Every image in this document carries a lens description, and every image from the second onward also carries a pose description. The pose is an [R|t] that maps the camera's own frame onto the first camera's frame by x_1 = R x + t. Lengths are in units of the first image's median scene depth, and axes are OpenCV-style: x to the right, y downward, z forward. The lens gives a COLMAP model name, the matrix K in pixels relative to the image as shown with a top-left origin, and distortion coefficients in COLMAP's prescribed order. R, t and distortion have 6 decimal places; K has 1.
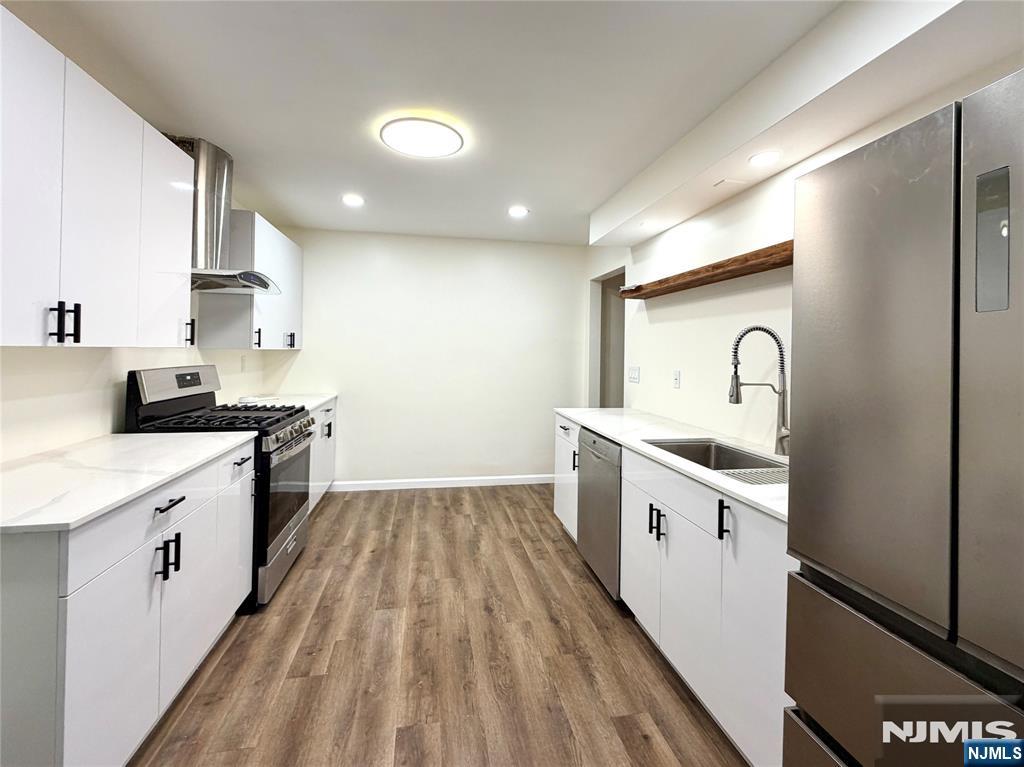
lens RADIAL K [[439.7, 0, 498.4], [0, 439.7, 348.0], [0, 0, 1]] dist [-0.000790, -0.000078]
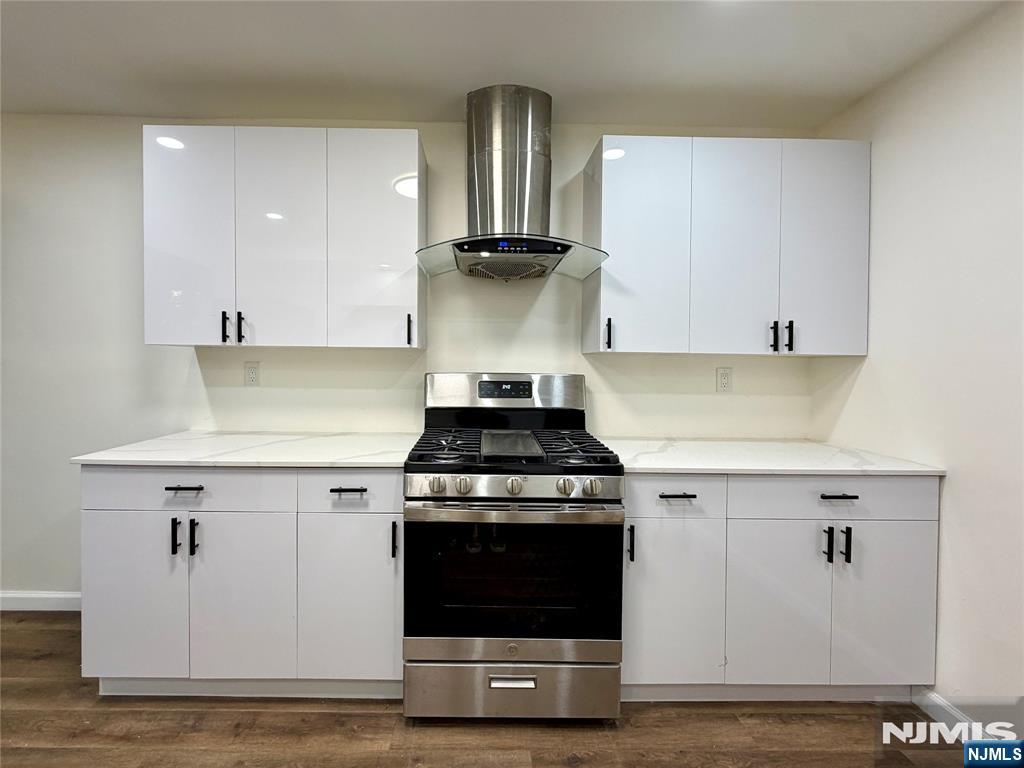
lens RADIAL K [[435.0, 0, 478.0], [0, 435.0, 366.8], [0, 0, 1]] dist [-0.000008, 0.000020]
pose [[-0.153231, -0.019125, -0.988005, 0.137601], [-0.007679, 0.999806, -0.018162, 0.053610], [0.988161, 0.004804, -0.153348, 1.268325]]
